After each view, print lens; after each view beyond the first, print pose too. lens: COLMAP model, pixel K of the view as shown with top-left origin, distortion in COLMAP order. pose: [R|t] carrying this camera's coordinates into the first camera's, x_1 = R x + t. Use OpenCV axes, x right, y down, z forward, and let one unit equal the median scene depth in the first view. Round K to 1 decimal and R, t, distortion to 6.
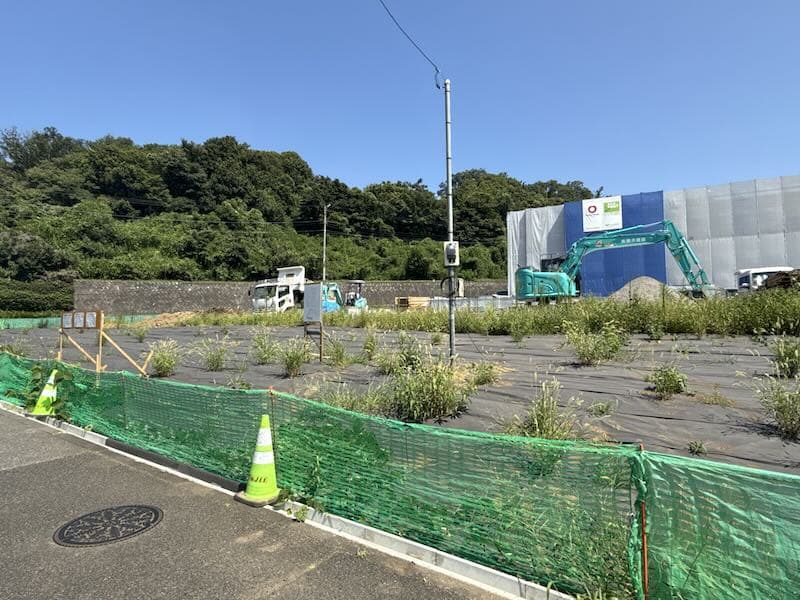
lens RADIAL K [[440.1, 0, 400.4], [0, 440.1, 299.8], [0, 0, 1]] dist [0.007061, 0.000272]
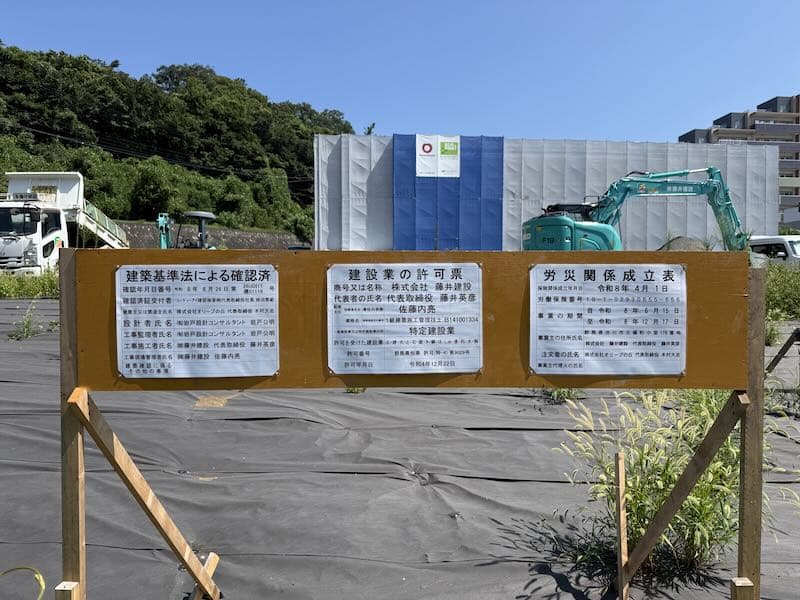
lens RADIAL K [[565.5, 0, 399.8], [0, 565.5, 300.9], [0, 0, 1]] dist [-0.009279, -0.009845]
pose [[0.814889, -0.005126, 0.579594, -0.125024], [-0.037004, 0.997461, 0.060848, 0.005188], [-0.578435, -0.071031, 0.812630, 0.124264]]
